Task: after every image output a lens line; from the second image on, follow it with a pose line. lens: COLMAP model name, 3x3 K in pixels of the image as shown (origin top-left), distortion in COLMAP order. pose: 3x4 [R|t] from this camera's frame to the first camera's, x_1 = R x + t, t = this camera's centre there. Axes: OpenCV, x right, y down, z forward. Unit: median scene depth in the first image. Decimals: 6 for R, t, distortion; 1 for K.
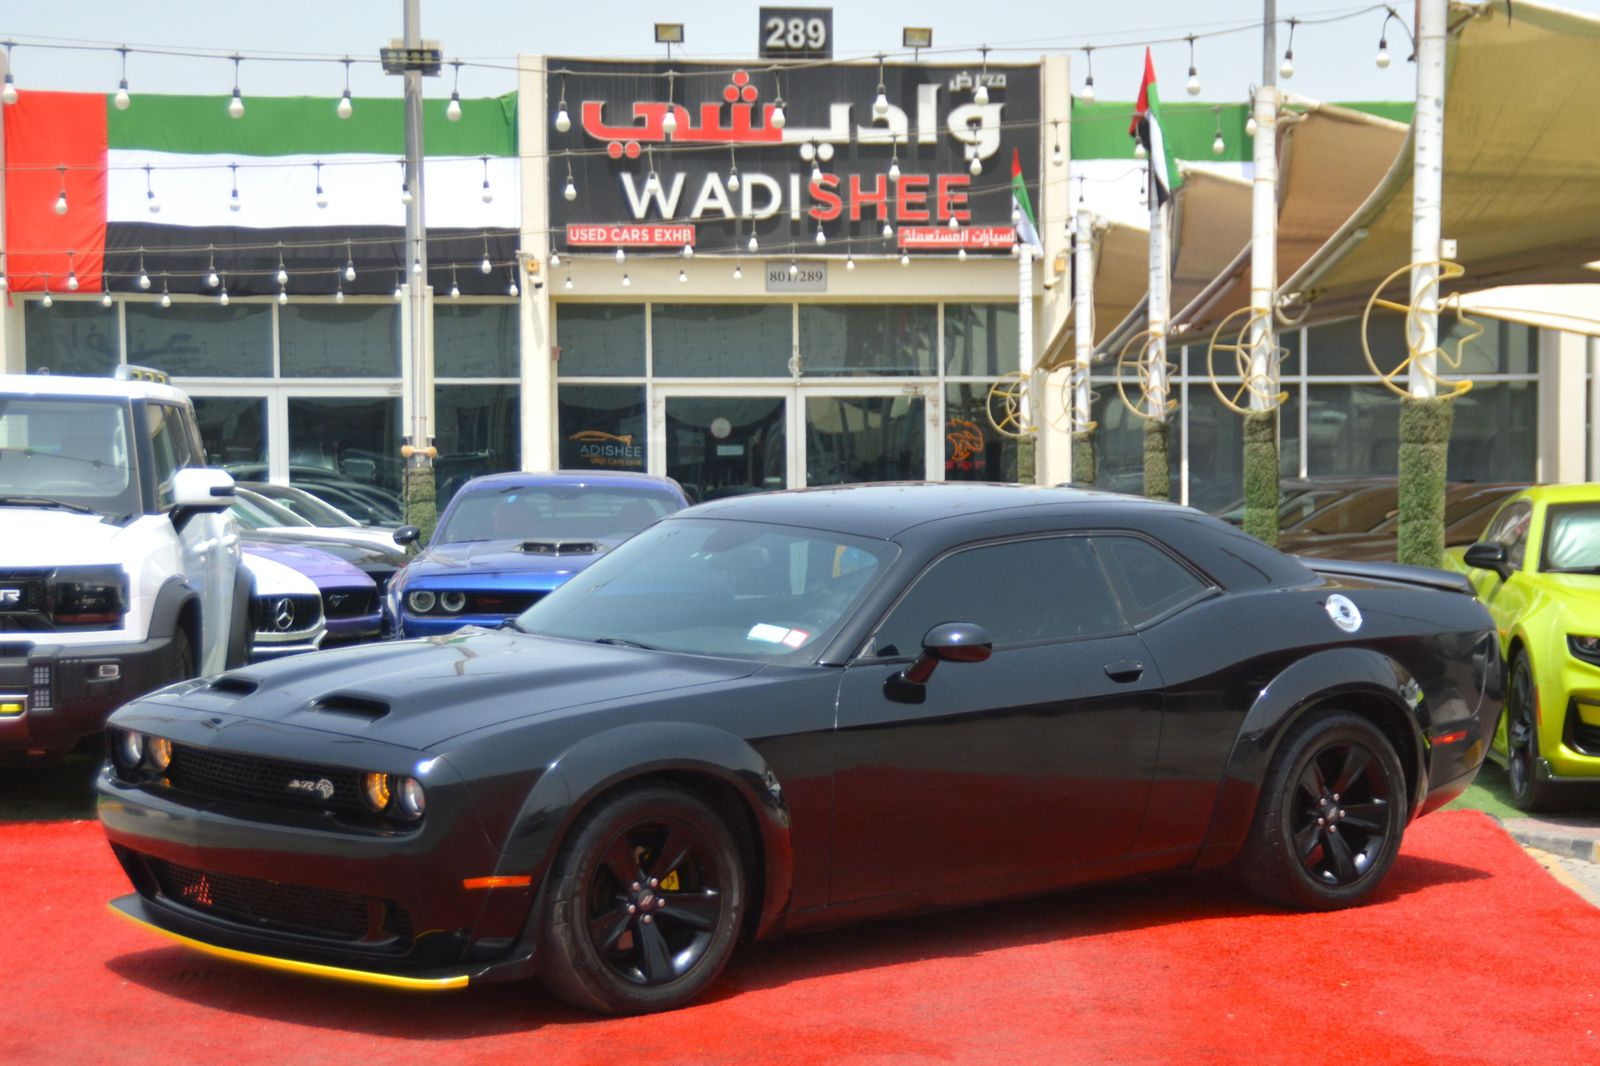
lens RADIAL K [[3647.0, 0, 915.0], [0, 3647.0, 674.9], [0, 0, 1]] dist [0.244542, 0.167059]
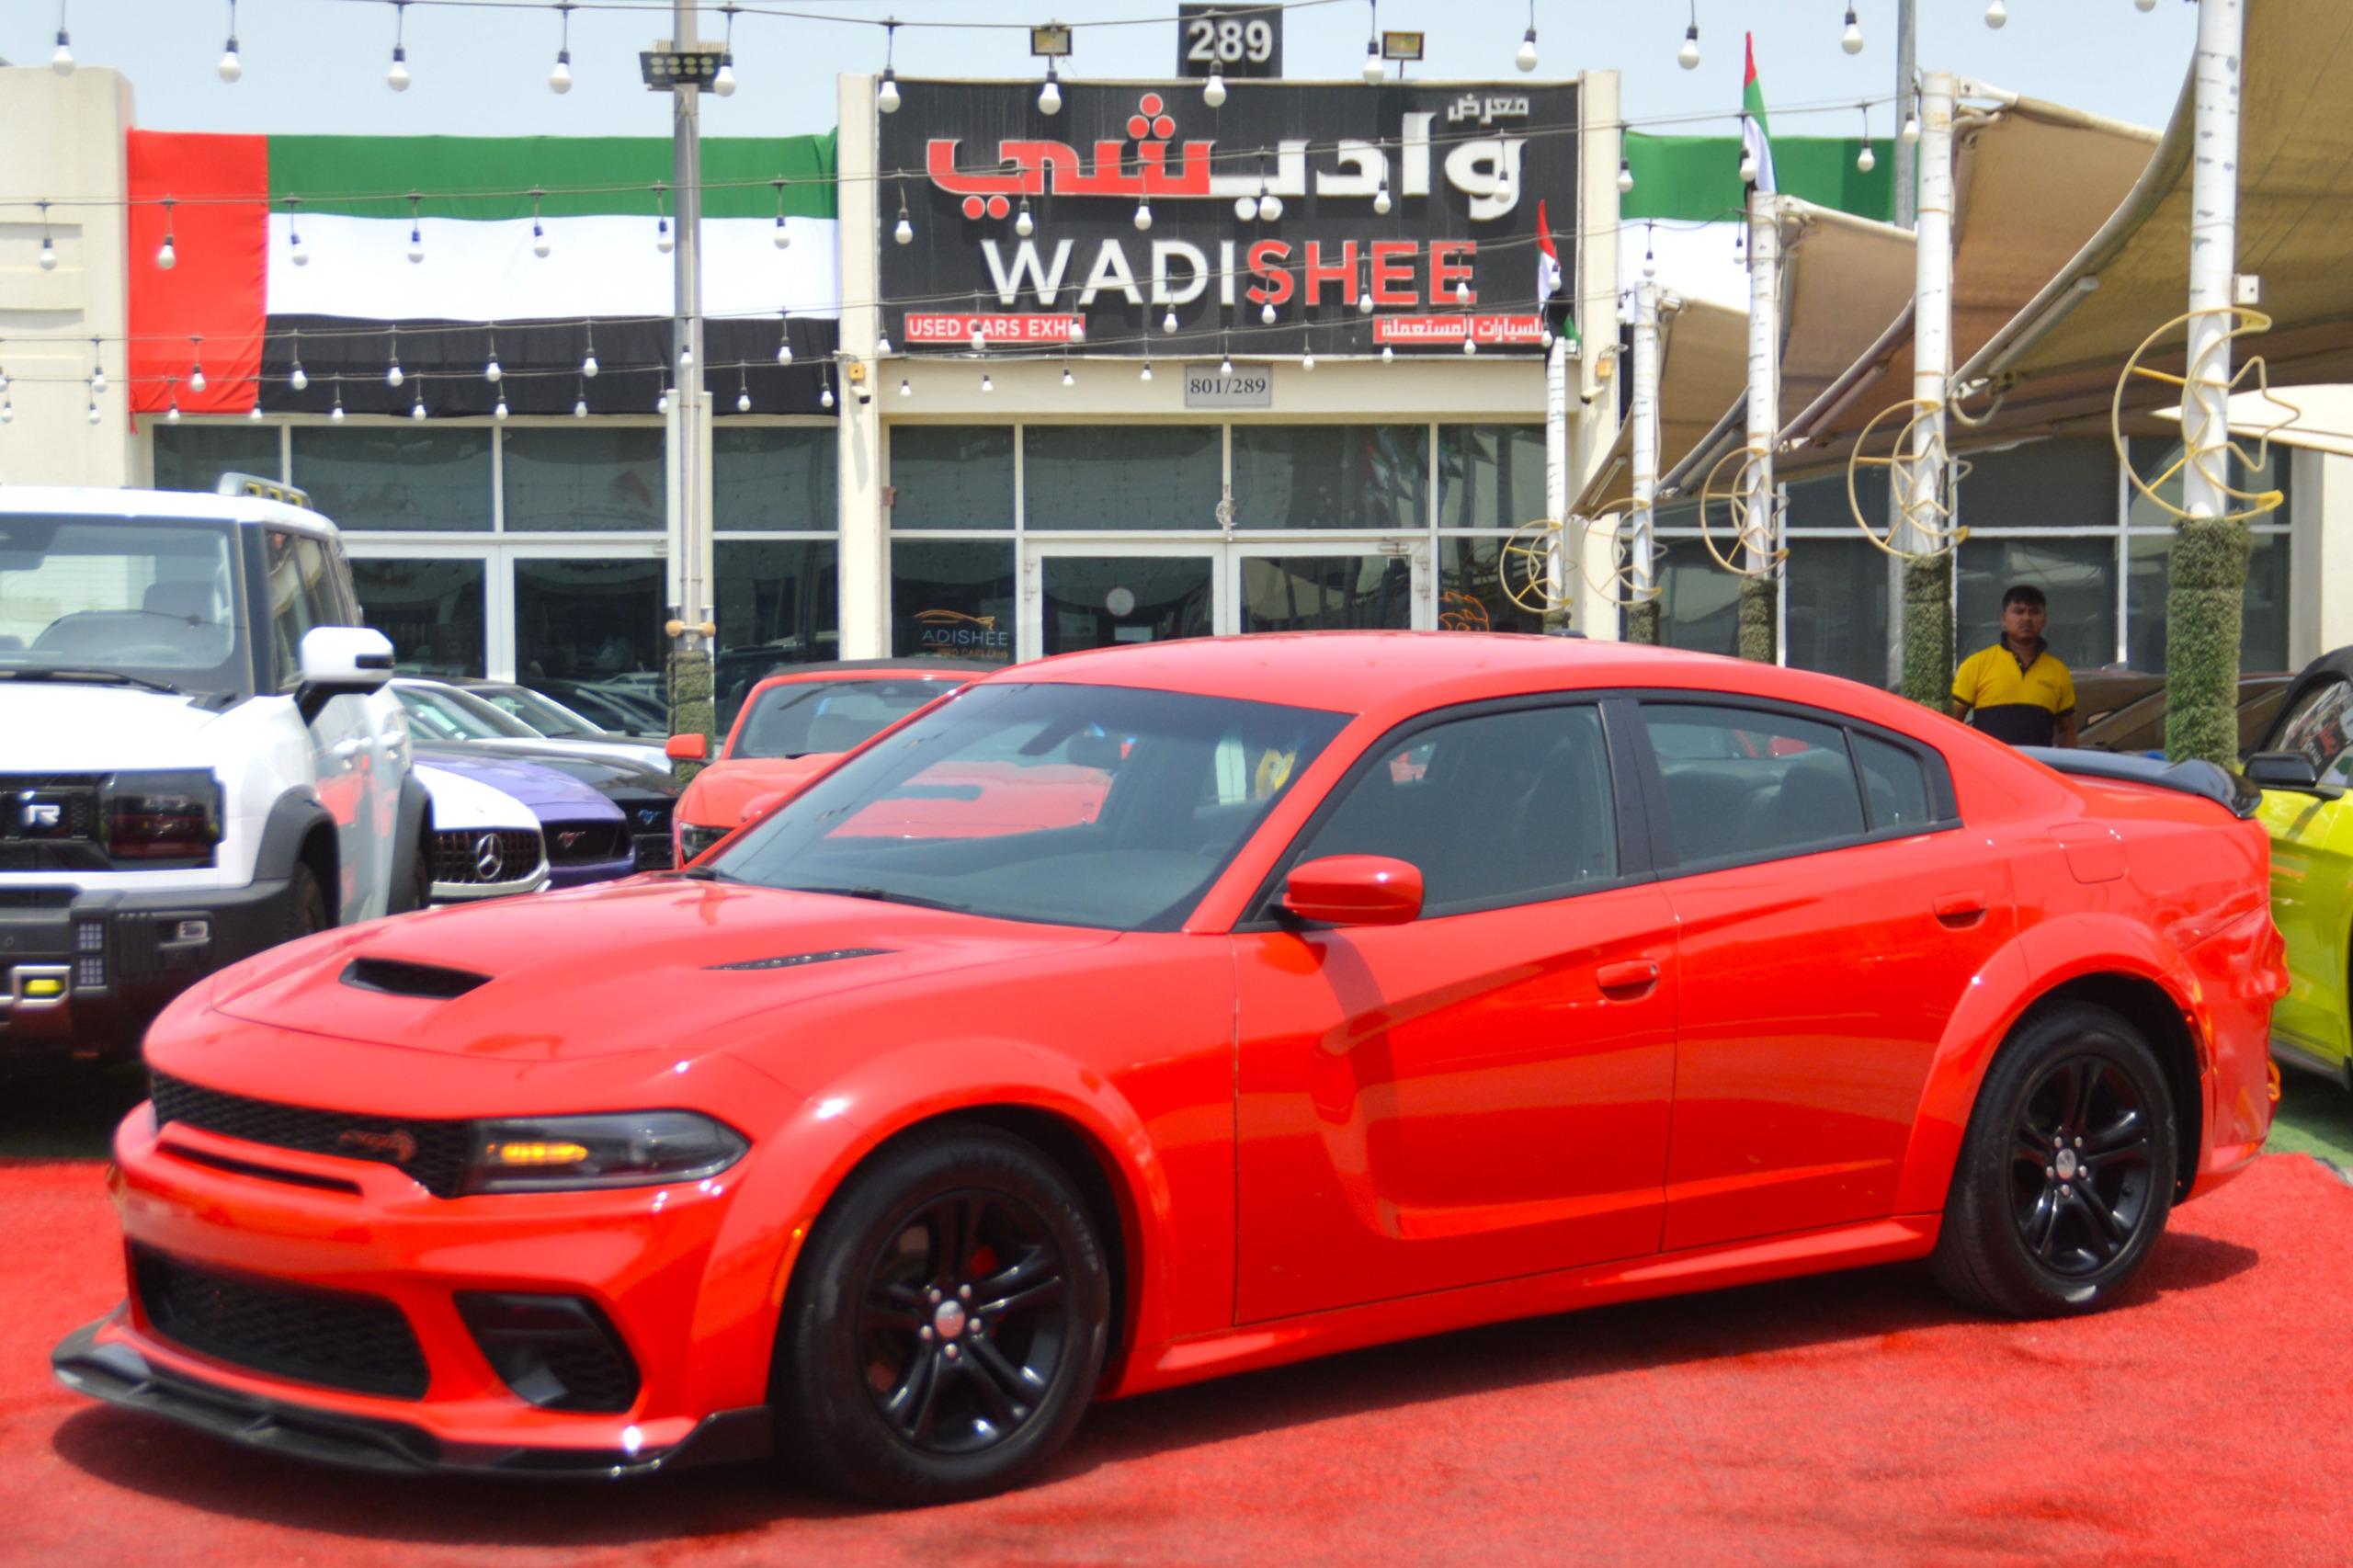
lens RADIAL K [[5843.3, 0, 1170.9], [0, 5843.3, 983.8], [0, 0, 1]] dist [0.177165, 0.388109]
pose [[0.998962, 0.003651, -0.045407, 0.007958], [-0.003279, 0.999960, 0.008263, -0.003095], [0.045435, -0.008106, 0.998934, -0.125305]]
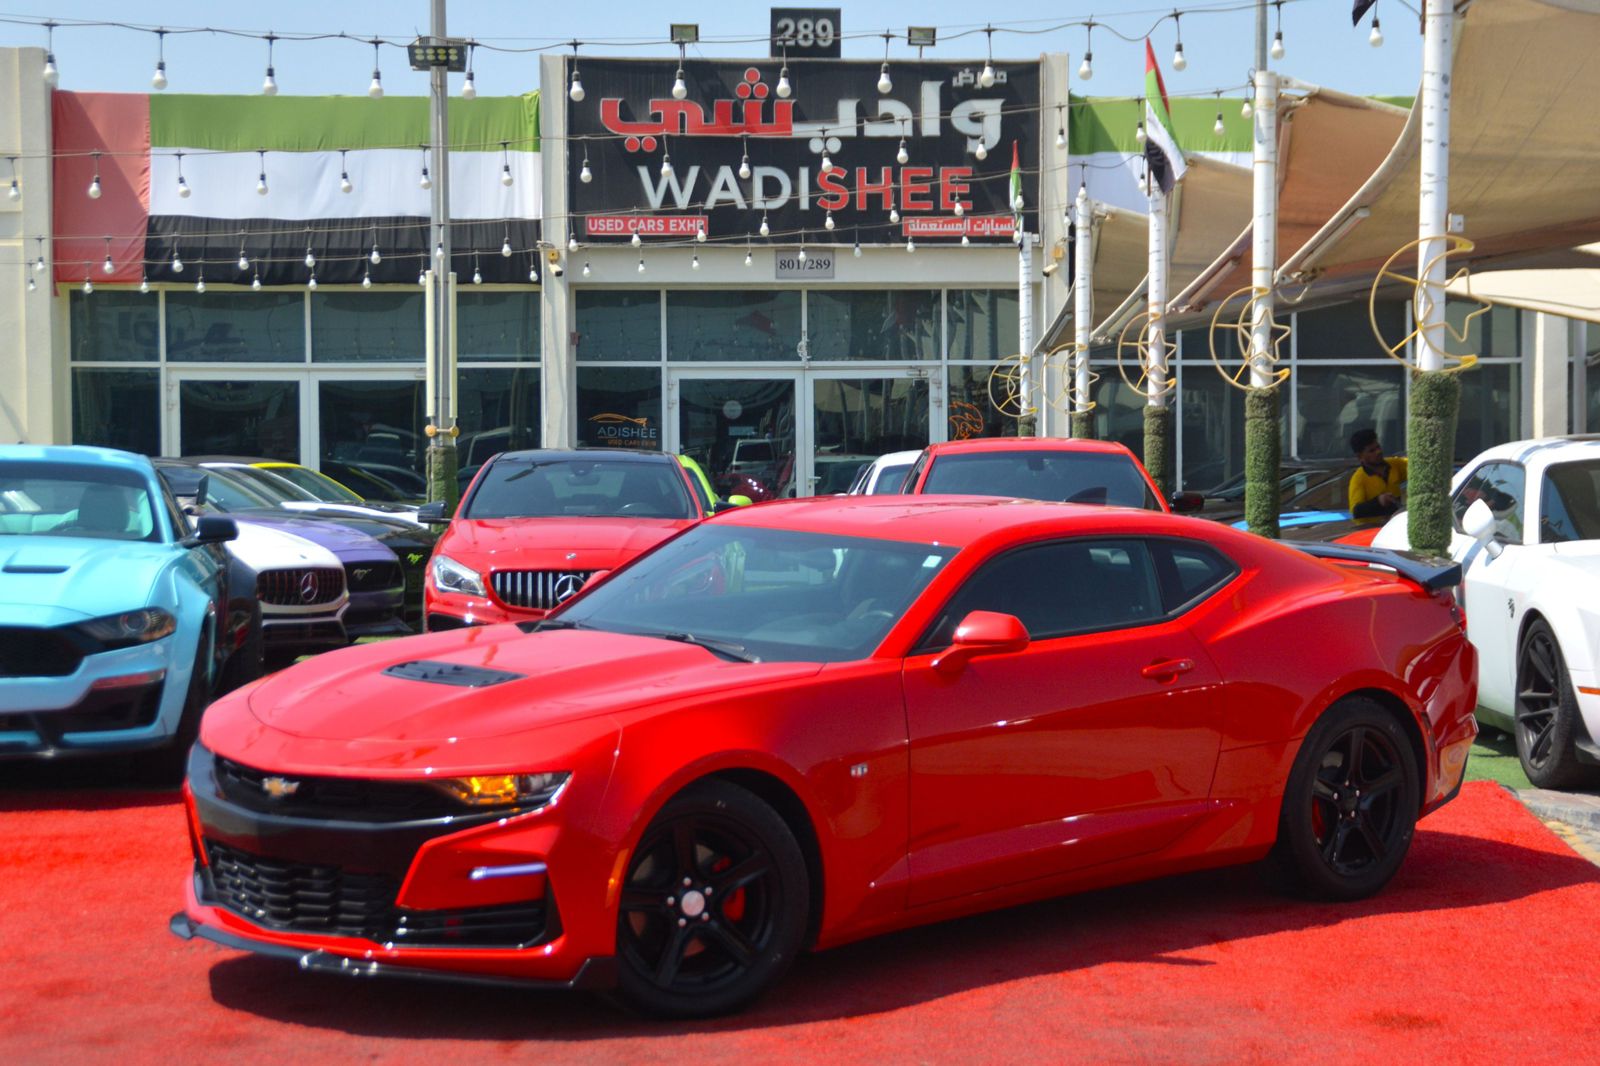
lens RADIAL K [[3687.7, 0, 848.0], [0, 3687.7, 532.6], [0, 0, 1]] dist [0.297366, 0.005241]
pose [[0.999760, 0.000567, -0.021909, 0.002813], [-0.001233, 0.999537, -0.030395, -0.000564], [0.021882, 0.030415, 0.999298, -0.048377]]
